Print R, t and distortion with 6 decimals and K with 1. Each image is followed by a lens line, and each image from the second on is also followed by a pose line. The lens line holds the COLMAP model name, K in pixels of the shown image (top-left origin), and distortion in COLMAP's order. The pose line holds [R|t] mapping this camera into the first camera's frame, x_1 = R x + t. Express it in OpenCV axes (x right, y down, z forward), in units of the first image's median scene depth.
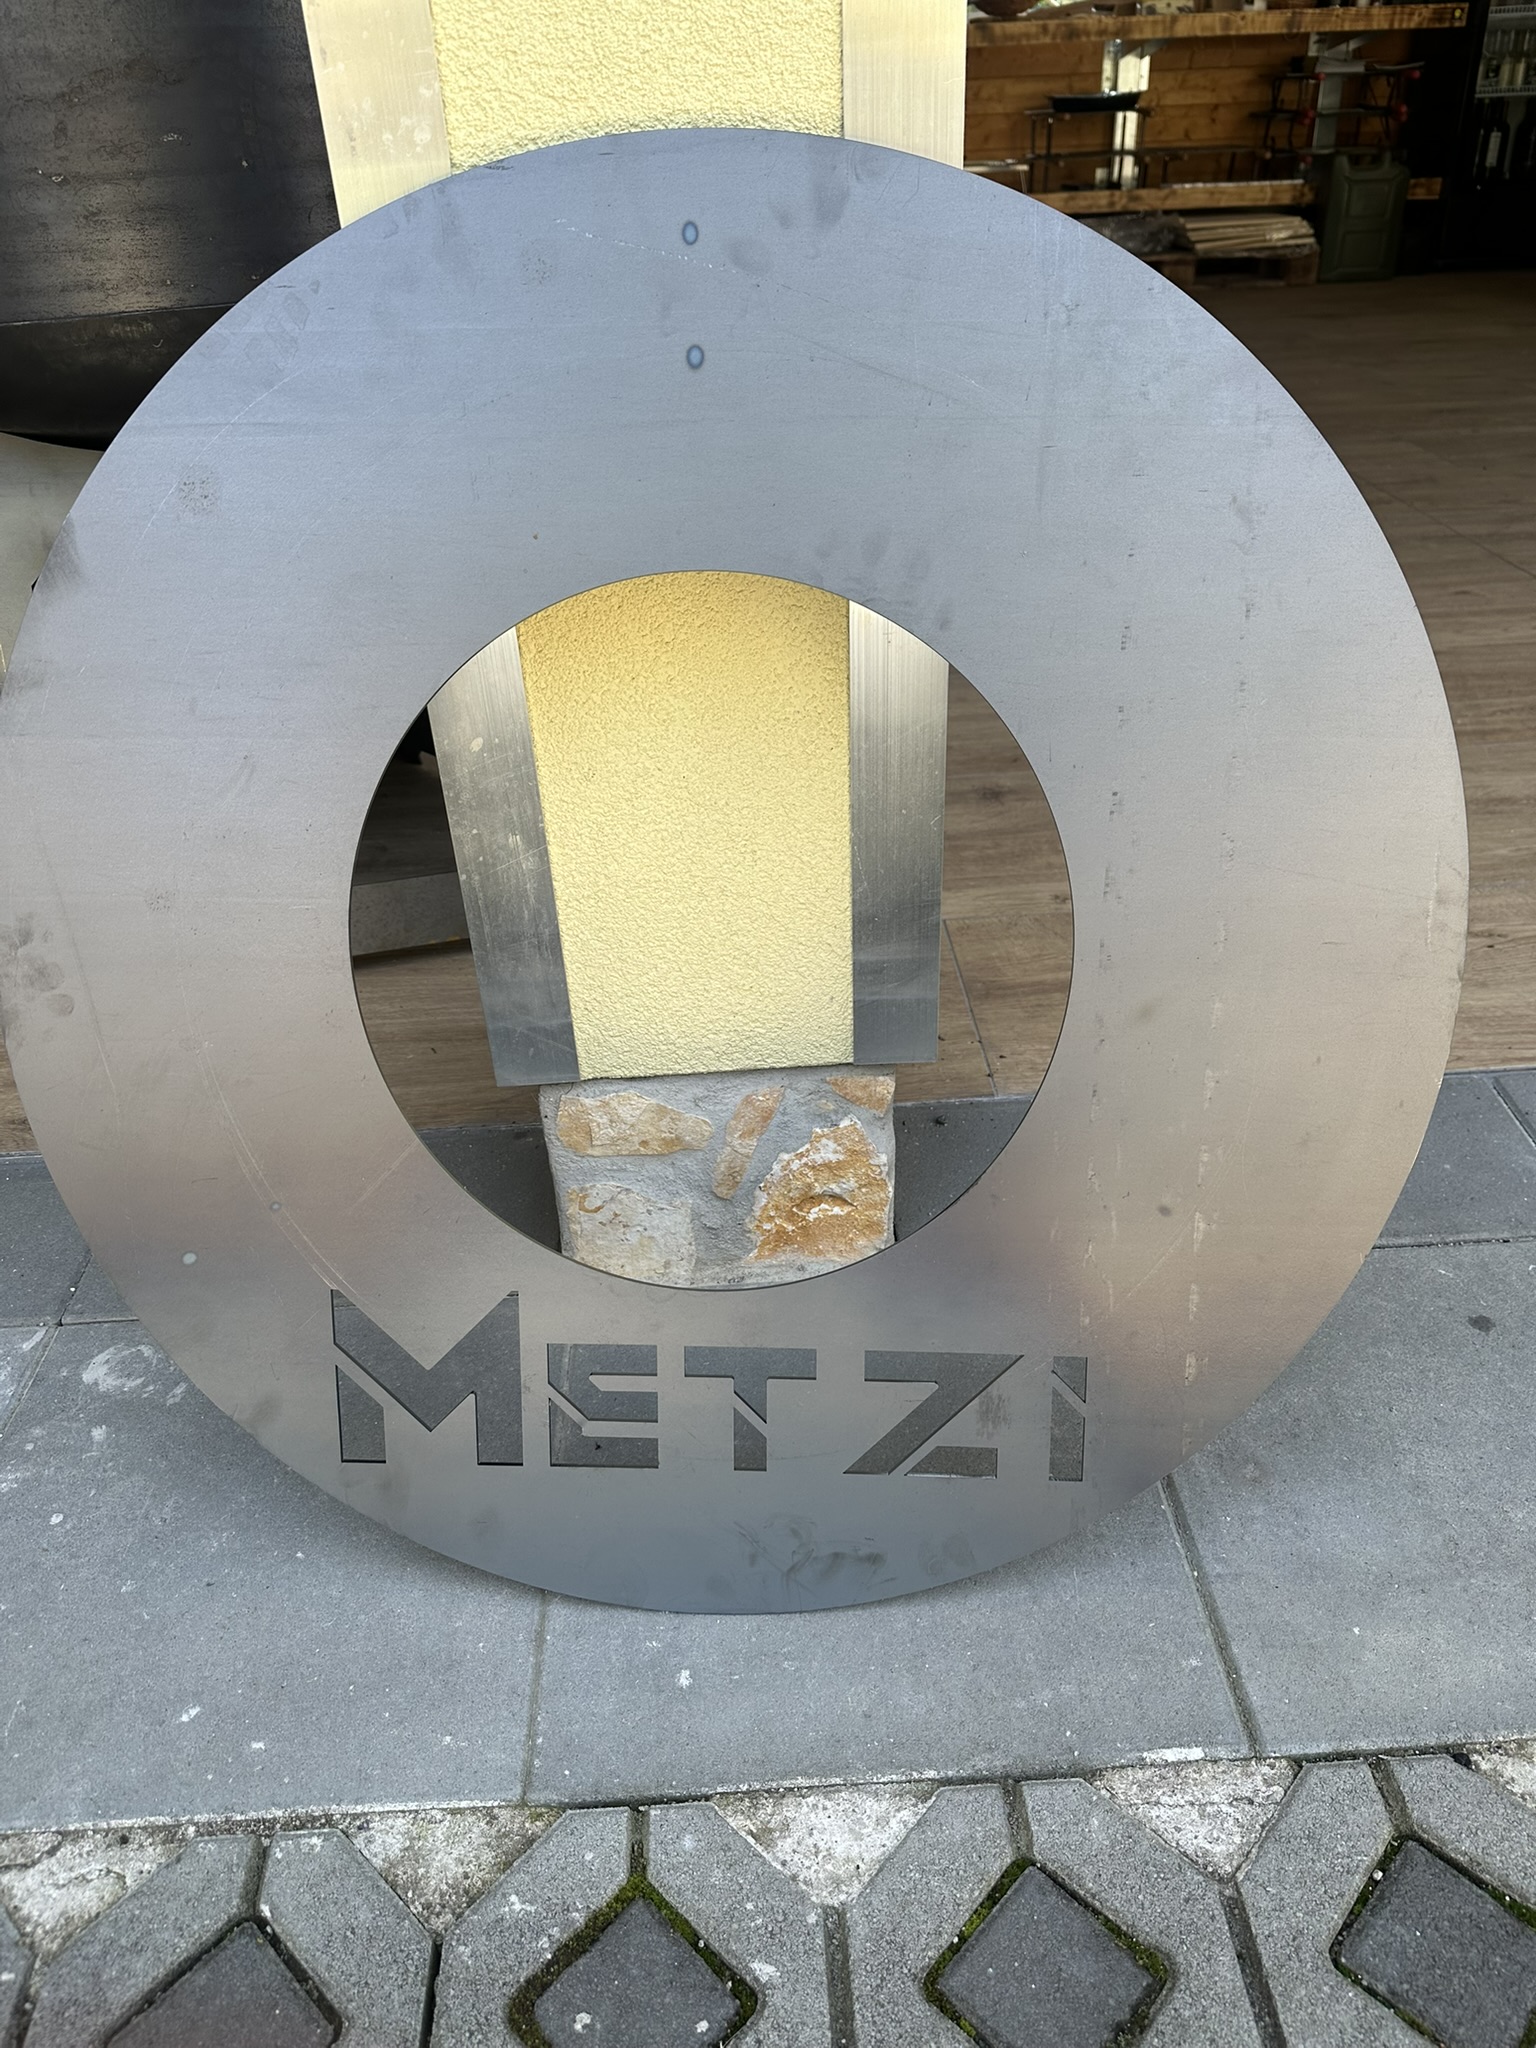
lens RADIAL K [[1453.2, 0, 766.4], [0, 1453.2, 1016.0], [0, 0, 1]] dist [0.000753, -0.008184]
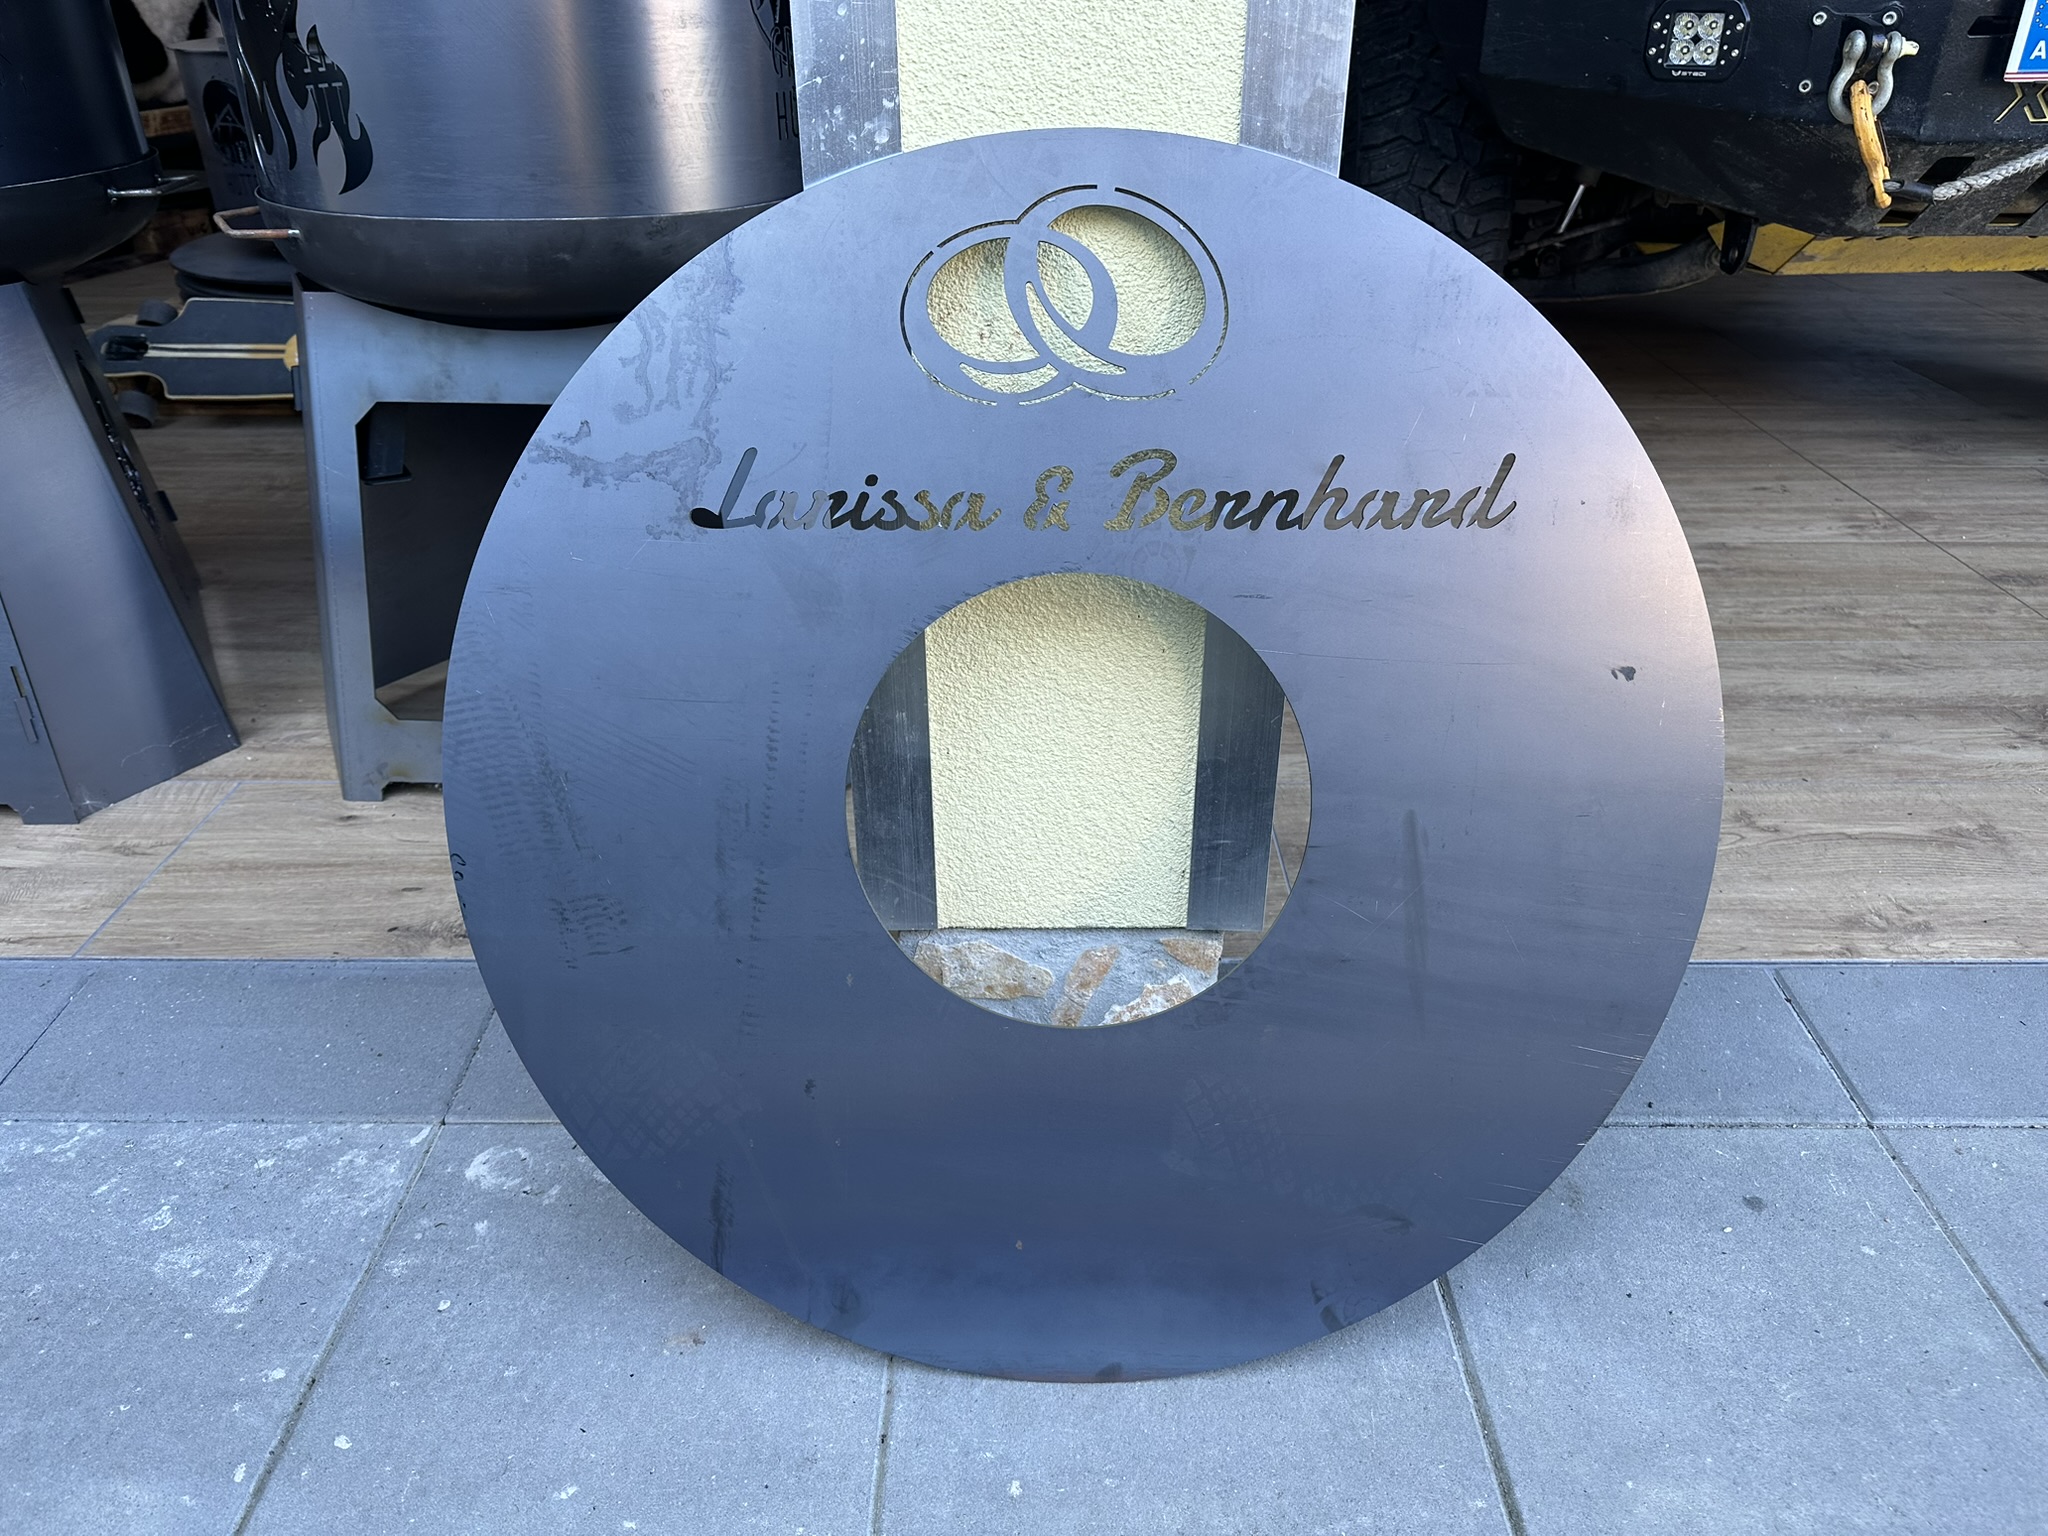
lens RADIAL K [[1453.2, 0, 1029.4], [0, 1453.2, 750.5], [0, 0, 1]] dist [0.000753, -0.008184]
pose [[0.998264, 0.056083, -0.017996, -0.047339], [-0.056990, 0.996880, -0.054605, -0.035200], [0.014878, 0.055536, 0.998346, -0.108415]]
